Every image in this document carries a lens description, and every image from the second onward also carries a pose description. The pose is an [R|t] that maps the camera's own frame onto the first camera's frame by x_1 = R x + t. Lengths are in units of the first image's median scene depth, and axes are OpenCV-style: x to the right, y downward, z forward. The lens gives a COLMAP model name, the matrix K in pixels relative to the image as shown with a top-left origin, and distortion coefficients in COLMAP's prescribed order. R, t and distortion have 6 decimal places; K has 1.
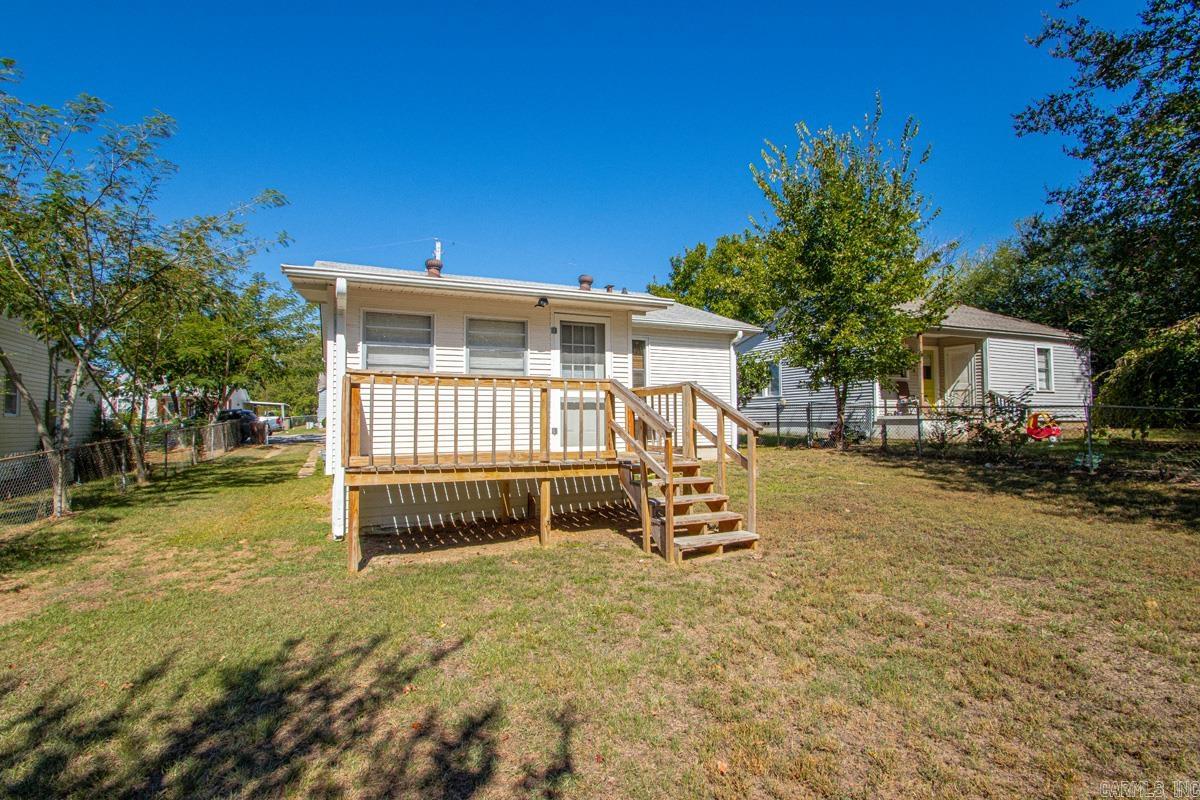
lens RADIAL K [[545.8, 0, 600.0], [0, 545.8, 400.0], [0, 0, 1]] dist [0.015084, -0.016663]
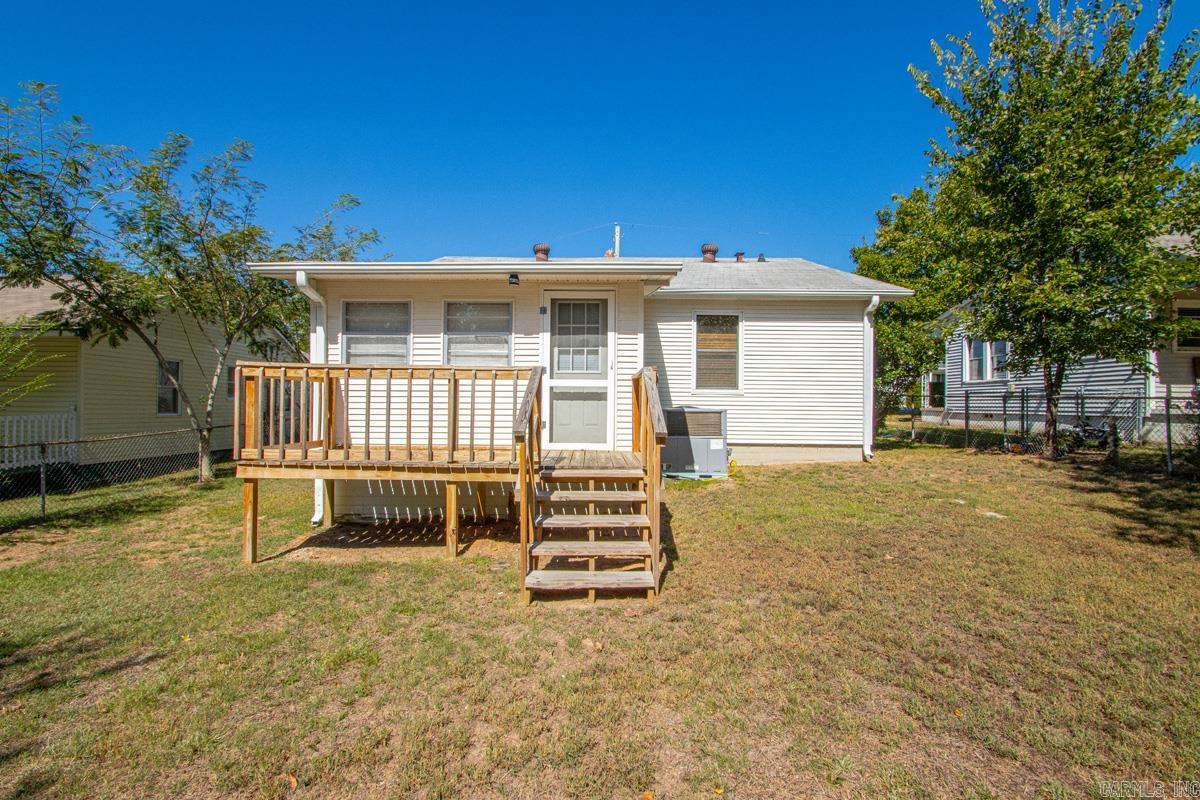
lens RADIAL K [[554.0, 0, 600.0], [0, 554.0, 400.0], [0, 0, 1]] dist [0.011027, 0.000343]
pose [[0.912693, 0.009653, -0.408532, 0.390029], [0.002974, 0.999538, 0.030263, -0.010676], [0.408636, -0.028835, 0.912242, 0.233842]]
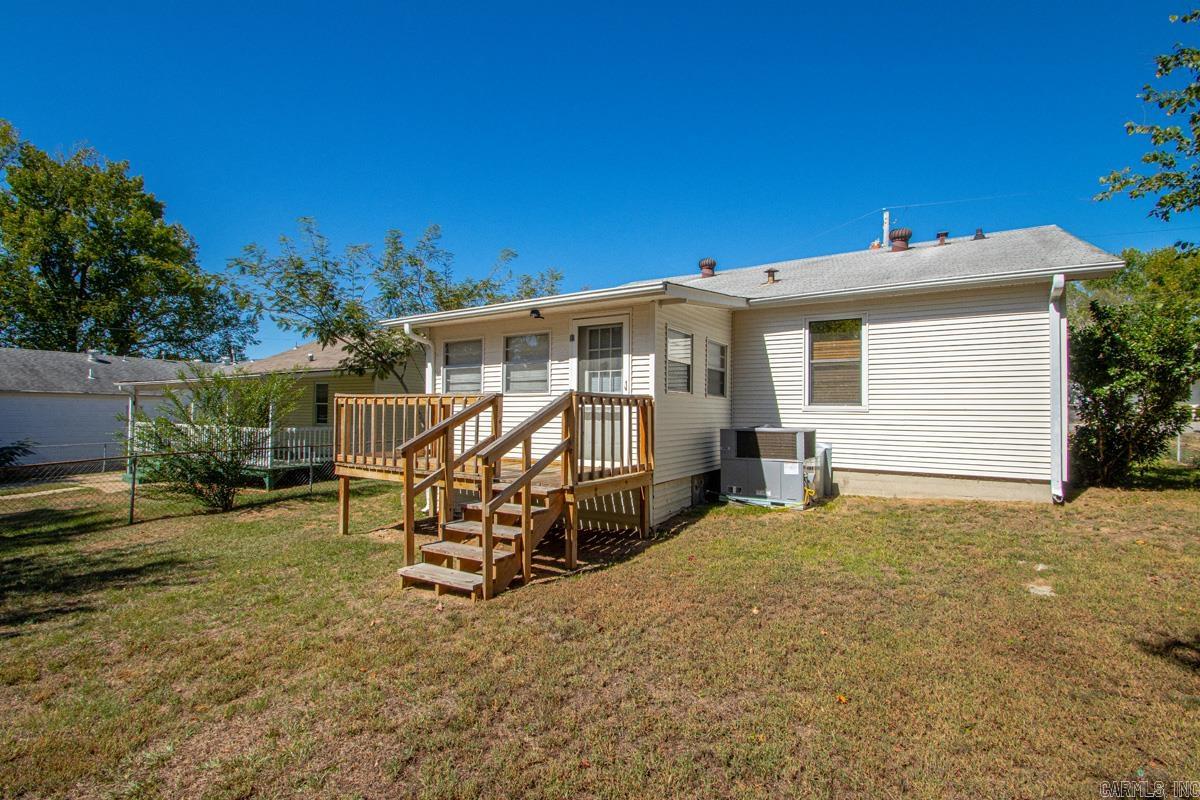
lens RADIAL K [[560.5, 0, 600.0], [0, 560.5, 400.0], [0, 0, 1]] dist [0.017011, -0.018575]
pose [[0.553975, -0.007986, -0.832495, 0.820271], [0.021841, 0.999749, 0.004944, -0.023160], [0.832247, -0.020921, 0.554011, 0.523149]]
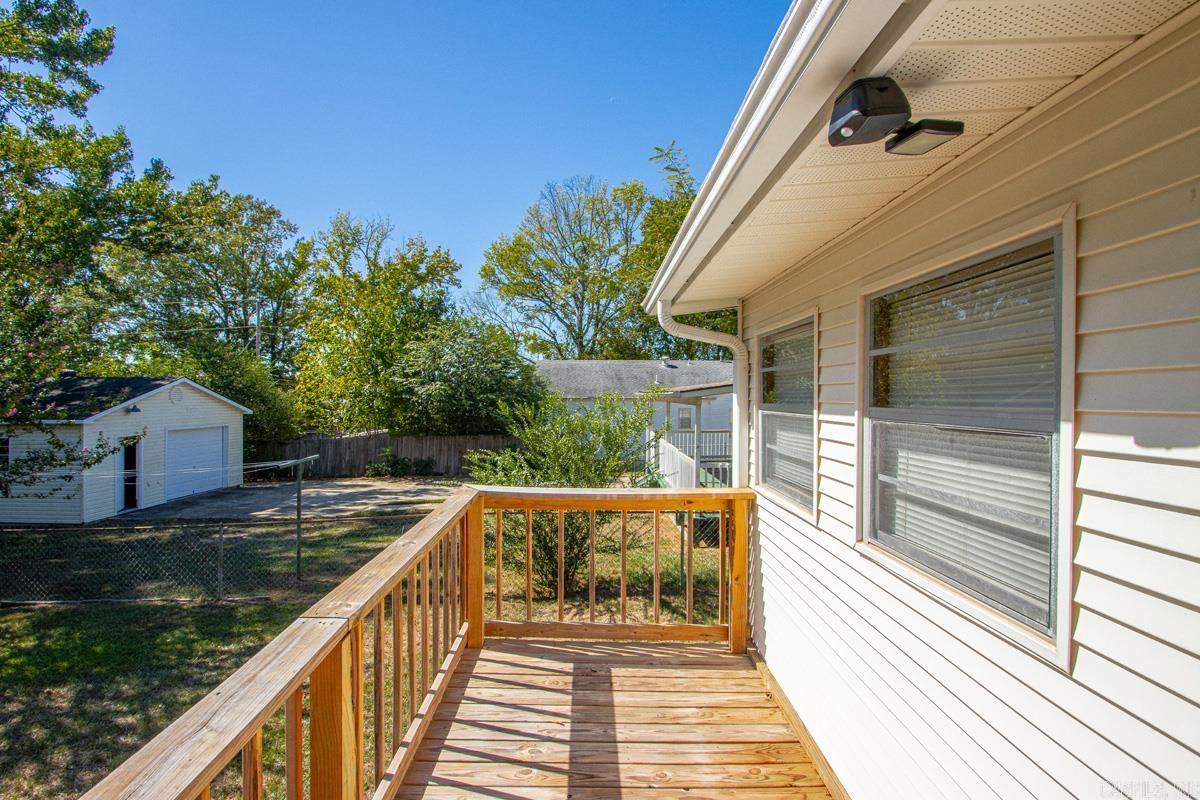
lens RADIAL K [[560.5, 0, 600.0], [0, 560.5, 400.0], [0, 0, 1]] dist [0.017011, -0.018575]
pose [[-0.351413, 0.011230, -0.936153, 0.080370], [0.029382, 0.999568, 0.000961, -0.107159], [0.935759, -0.027168, -0.351591, 0.967278]]
